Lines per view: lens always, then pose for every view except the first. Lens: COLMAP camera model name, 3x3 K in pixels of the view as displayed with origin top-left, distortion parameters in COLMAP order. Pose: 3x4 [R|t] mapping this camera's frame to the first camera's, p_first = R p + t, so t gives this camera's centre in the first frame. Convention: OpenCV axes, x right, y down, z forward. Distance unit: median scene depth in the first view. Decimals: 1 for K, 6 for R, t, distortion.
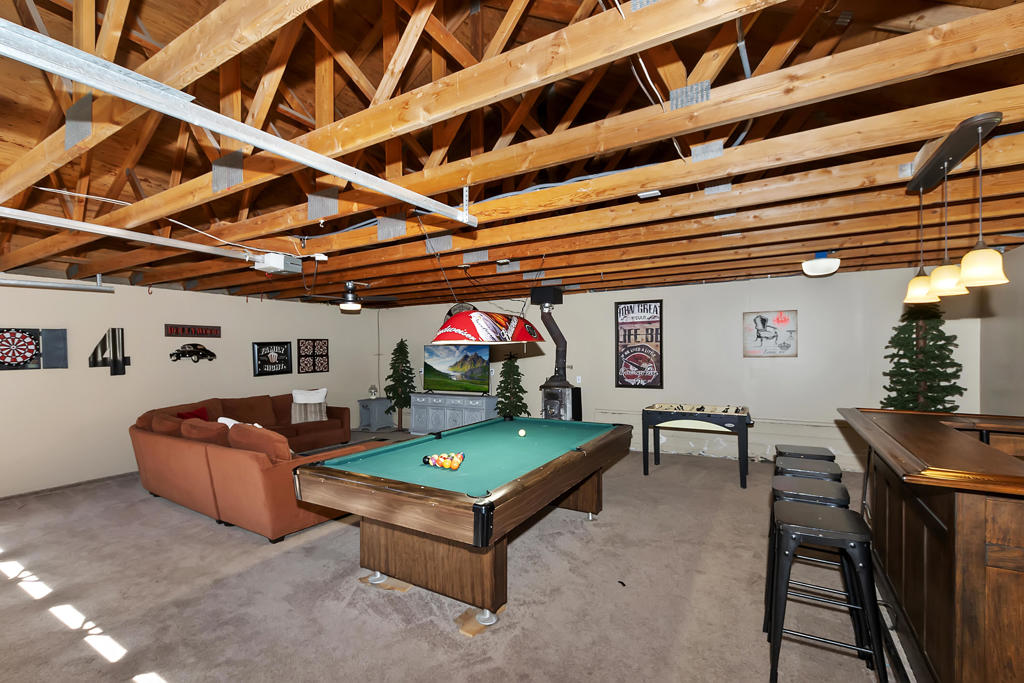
lens RADIAL K [[453.0, 0, 510.2], [0, 453.0, 353.9], [0, 0, 1]] dist [-0.000367, -0.000008]
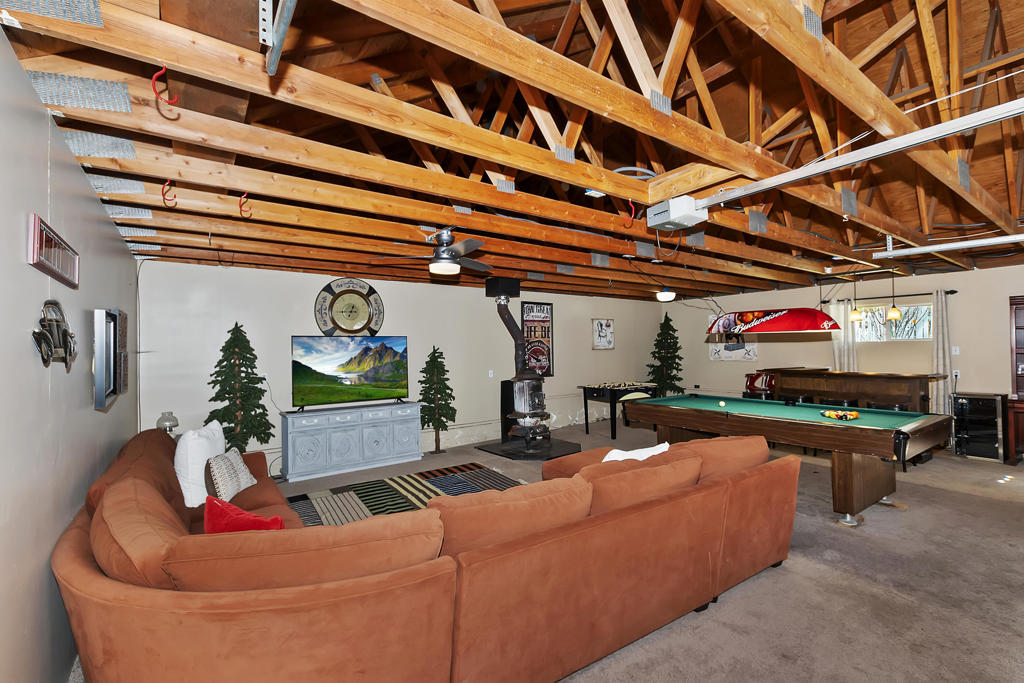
lens RADIAL K [[453.0, 0, 510.2], [0, 453.0, 353.9], [0, 0, 1]] dist [-0.000367, -0.000008]
pose [[0.421353, -0.003206, 0.906891, -0.799491], [0.012969, 0.999913, -0.002491, 0.017776], [-0.906804, 0.012811, 0.421358, 0.567312]]
